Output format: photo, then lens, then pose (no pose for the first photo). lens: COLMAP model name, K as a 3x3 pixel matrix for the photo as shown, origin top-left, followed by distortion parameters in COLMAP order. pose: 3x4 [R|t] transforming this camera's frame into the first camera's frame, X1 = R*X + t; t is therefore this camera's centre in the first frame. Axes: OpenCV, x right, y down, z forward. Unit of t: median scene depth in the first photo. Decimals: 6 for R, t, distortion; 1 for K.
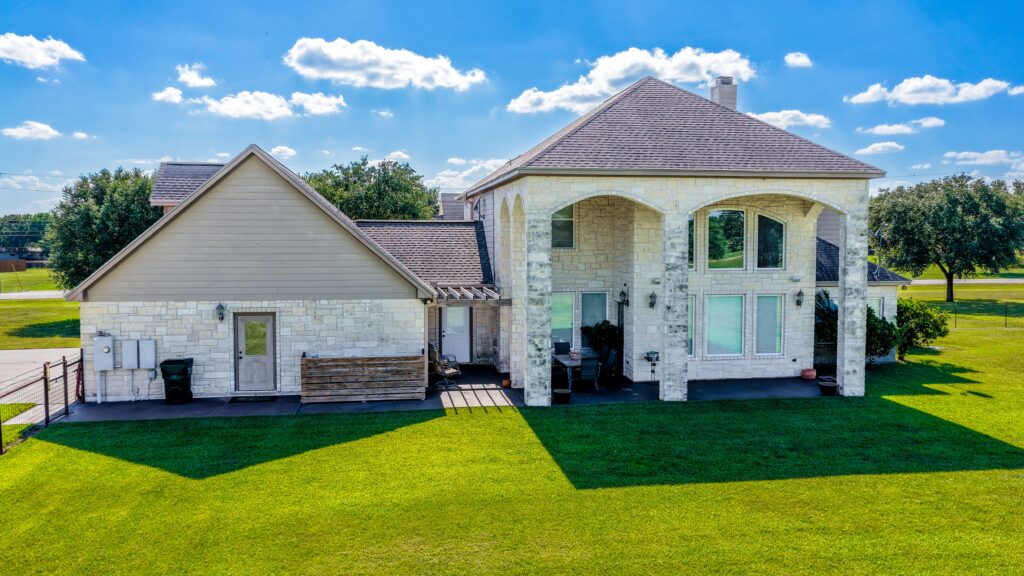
lens RADIAL K [[856.8, 0, 515.0], [0, 856.8, 289.4], [0, 0, 1]] dist [-0.001073, 0.002364]
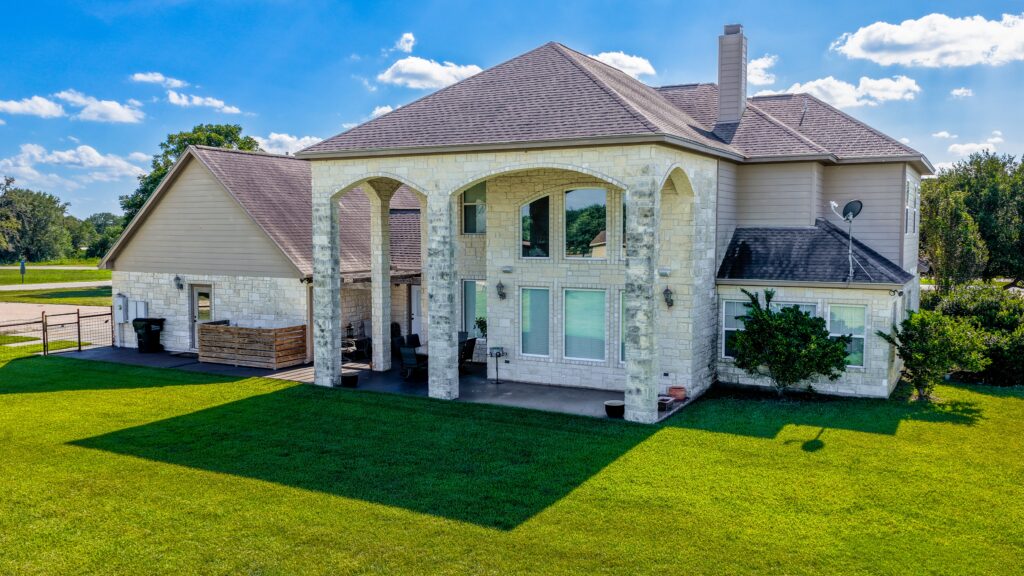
lens RADIAL K [[856.8, 0, 515.7], [0, 856.8, 286.6], [0, 0, 1]] dist [-0.001073, 0.002364]
pose [[0.790402, 0.041680, -0.611168, 0.793393], [-0.040430, 0.999057, 0.015847, -0.007249], [0.611252, 0.012184, 0.791342, 0.315361]]
